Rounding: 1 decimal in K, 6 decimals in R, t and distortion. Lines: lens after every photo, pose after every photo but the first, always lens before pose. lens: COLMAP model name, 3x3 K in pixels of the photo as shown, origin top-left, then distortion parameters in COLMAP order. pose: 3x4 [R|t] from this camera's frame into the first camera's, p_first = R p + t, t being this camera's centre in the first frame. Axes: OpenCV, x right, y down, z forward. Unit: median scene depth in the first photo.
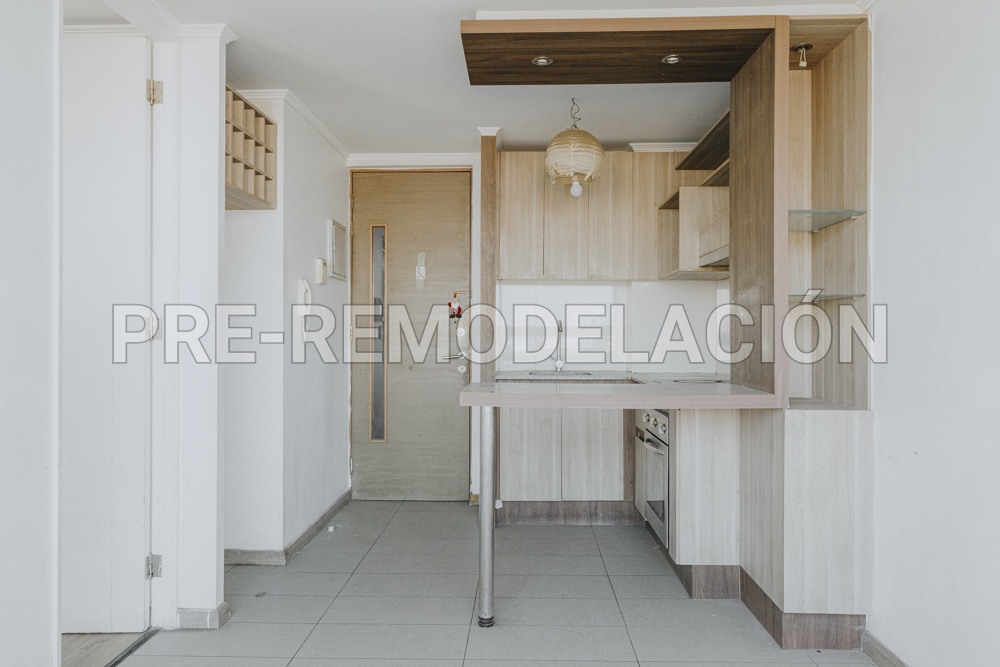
lens RADIAL K [[731.3, 0, 497.4], [0, 731.3, 325.3], [0, 0, 1]] dist [-0.004506, 0.009267]
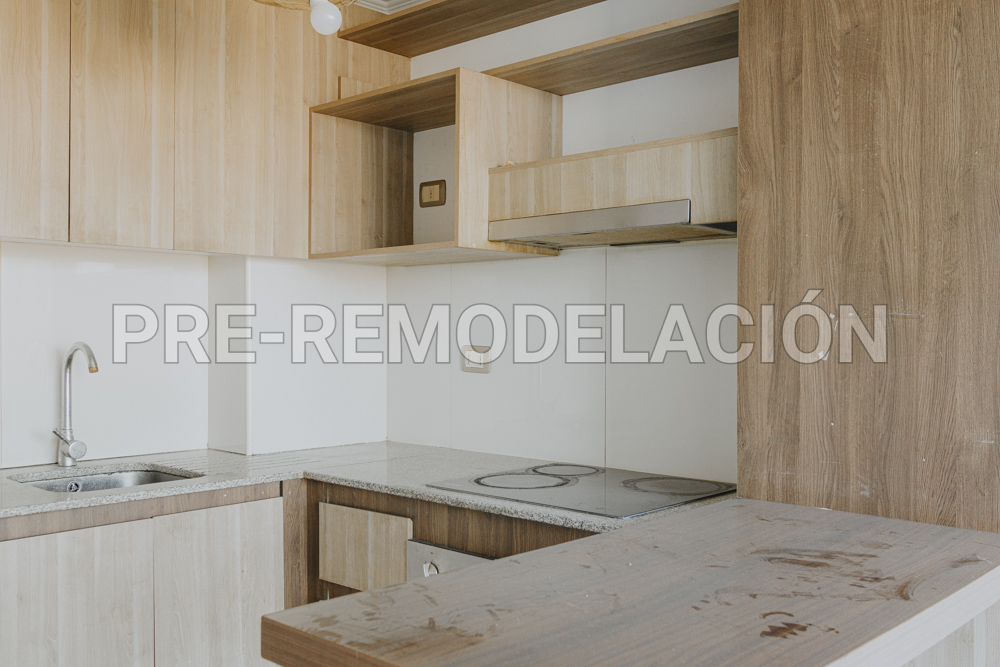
lens RADIAL K [[958.7, 0, 500.0], [0, 958.7, 333.5], [0, 0, 1]] dist [0.008293, 0.008718]
pose [[0.660525, -0.005492, 0.750784, -0.211667], [-0.008525, 0.999854, 0.014814, -0.028288], [-0.750756, -0.016185, 0.660381, 0.596264]]
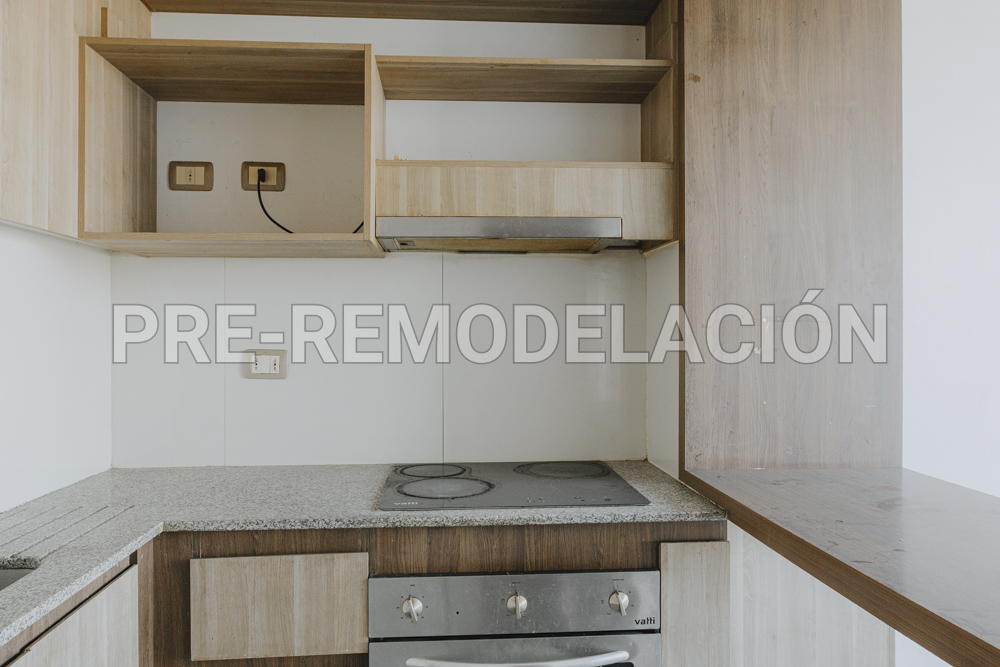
lens RADIAL K [[731.3, 0, 497.4], [0, 731.3, 325.3], [0, 0, 1]] dist [-0.004506, 0.009267]
pose [[-0.108323, 0.006985, 0.994091, -0.196749], [-0.009696, 0.999920, -0.008082, -0.022243], [-0.994068, -0.010514, -0.108247, 1.011484]]
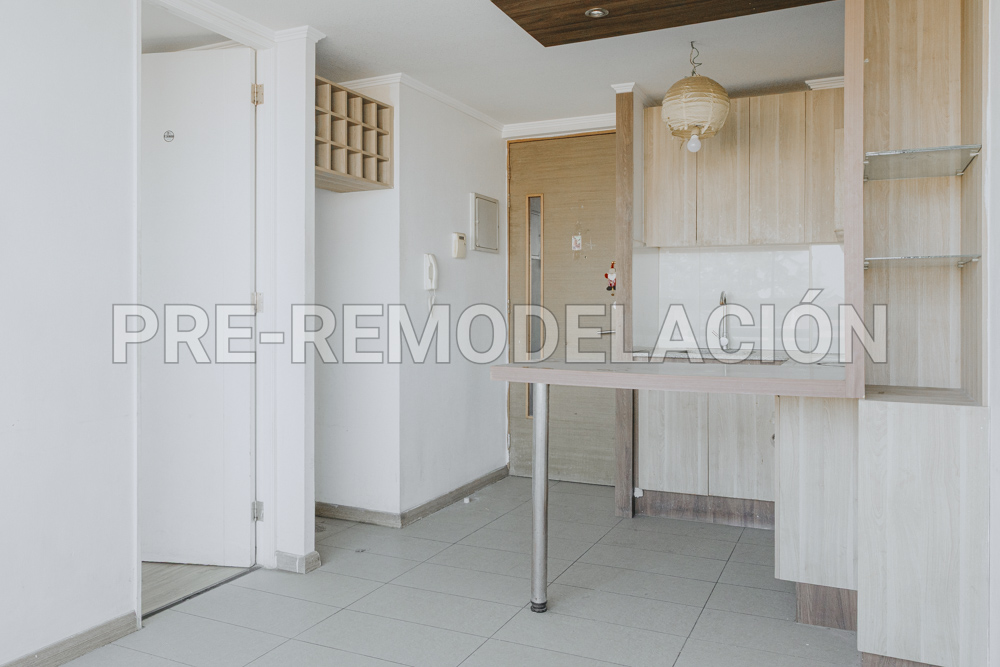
lens RADIAL K [[780.1, 0, 466.9], [0, 780.1, 299.8], [0, 0, 1]] dist [-0.006140, 0.012170]
pose [[0.909289, -0.004625, -0.416140, 0.250488], [0.005486, 0.999985, 0.000874, 0.000711], [0.416130, -0.003078, 0.909300, 0.024046]]
